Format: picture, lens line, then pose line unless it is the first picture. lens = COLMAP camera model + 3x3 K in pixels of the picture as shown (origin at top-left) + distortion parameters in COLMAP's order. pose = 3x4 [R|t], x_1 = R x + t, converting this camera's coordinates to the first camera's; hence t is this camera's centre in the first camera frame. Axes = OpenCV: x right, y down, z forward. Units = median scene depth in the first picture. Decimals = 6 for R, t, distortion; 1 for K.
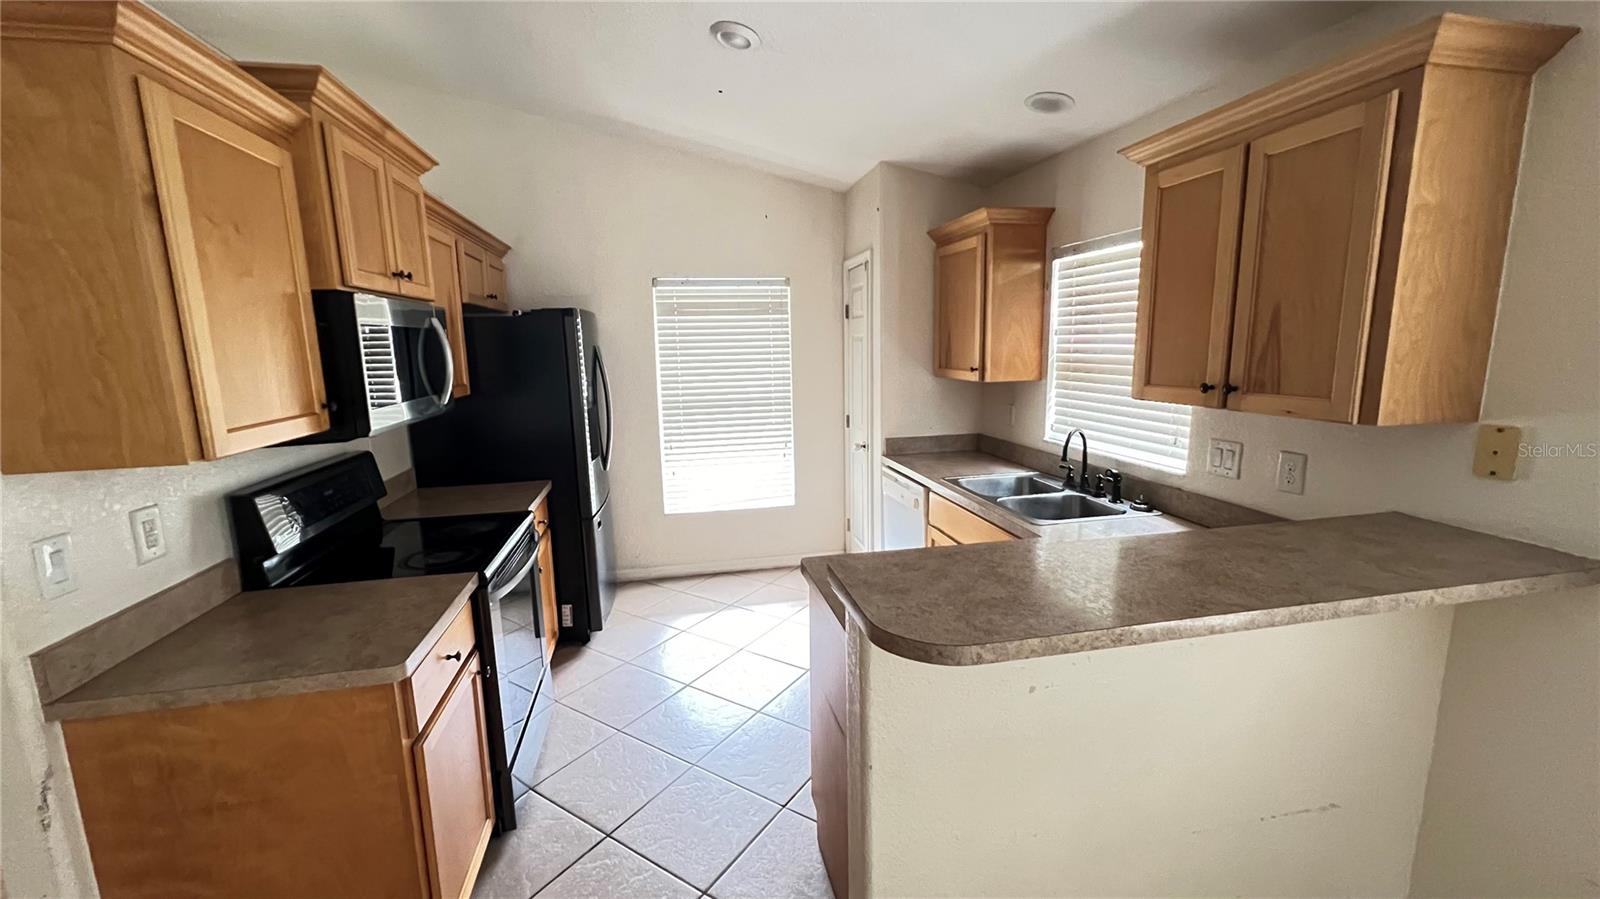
lens RADIAL K [[640.1, 0, 795.1], [0, 640.1, 447.5], [0, 0, 1]] dist [0.000038, -0.000324]
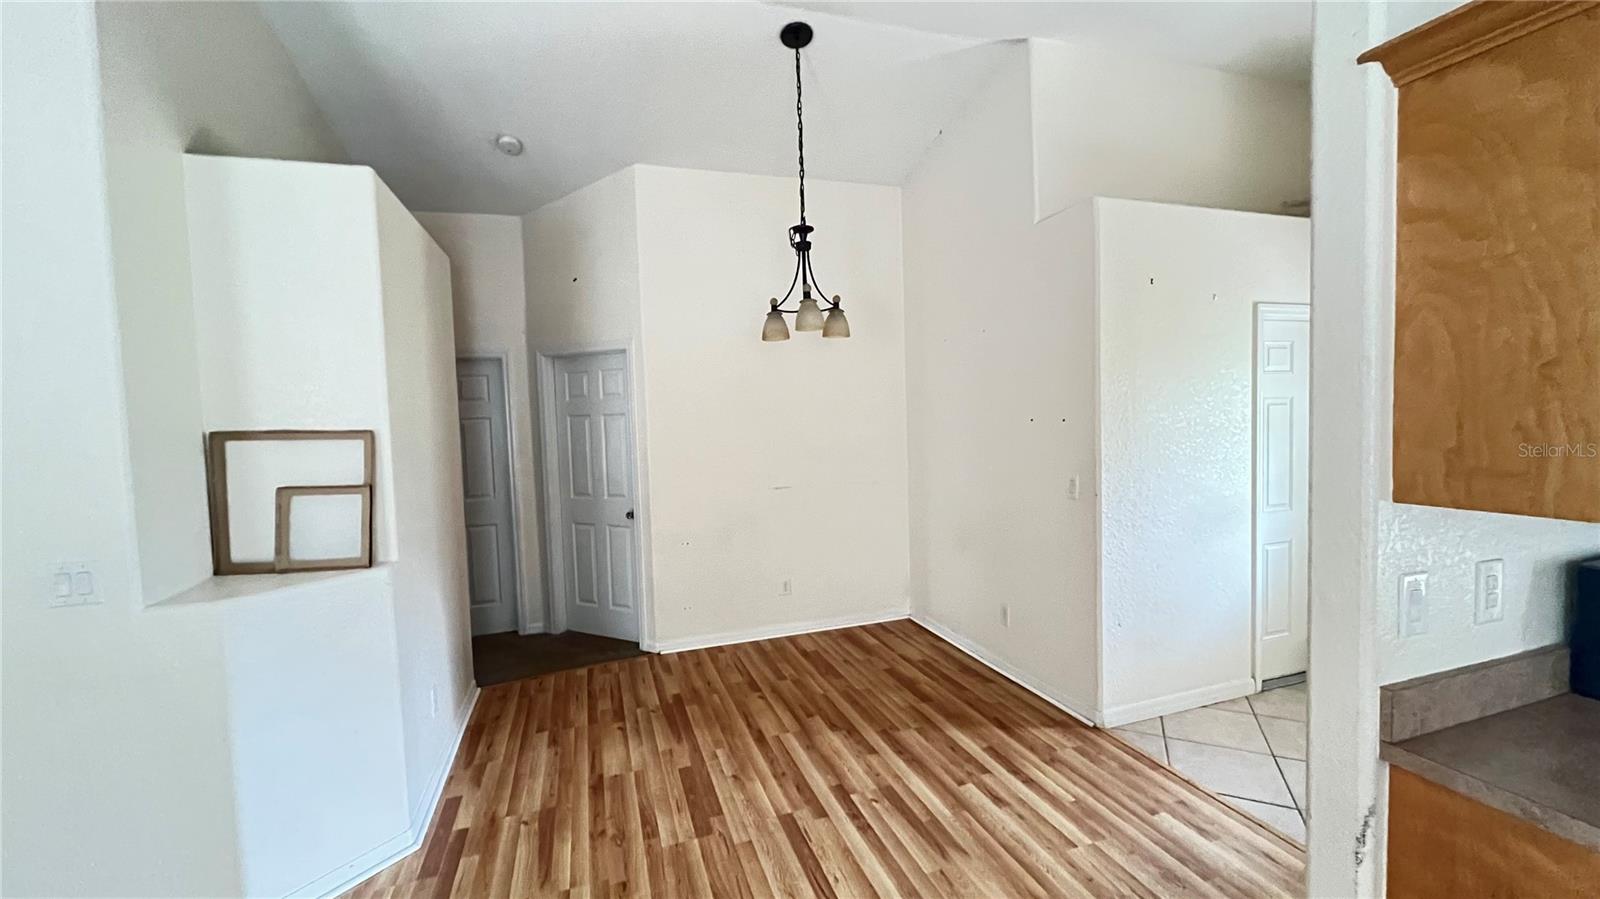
lens RADIAL K [[640.1, 0, 795.1], [0, 640.1, 447.5], [0, 0, 1]] dist [0.000038, -0.000324]
pose [[0.113899, 0.069480, -0.991060, -0.337389], [-0.133897, 0.989524, 0.053984, 0.027201], [0.984428, 0.126551, 0.122009, -0.052784]]
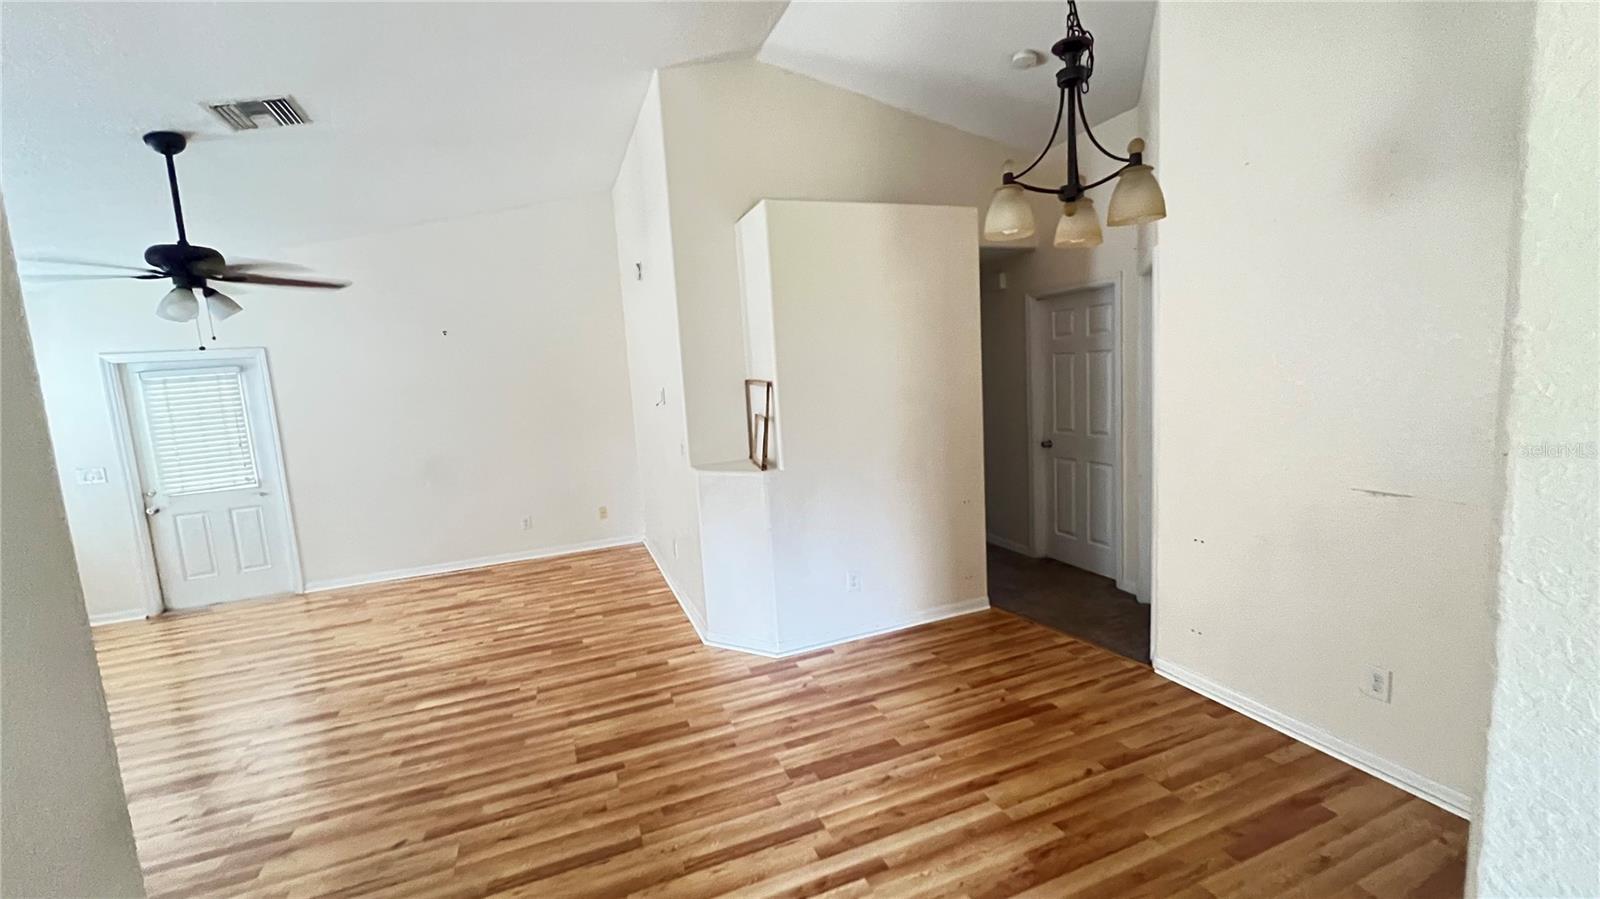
lens RADIAL K [[633.3, 0, 800.1], [0, 633.3, 460.1], [0, 0, 1]] dist [-0.001545, -0.000279]
pose [[-0.981896, 0.106583, -0.156591, -0.808801], [0.054339, 0.950424, 0.306171, -0.059770], [0.181461, 0.292119, -0.939009, 0.440973]]
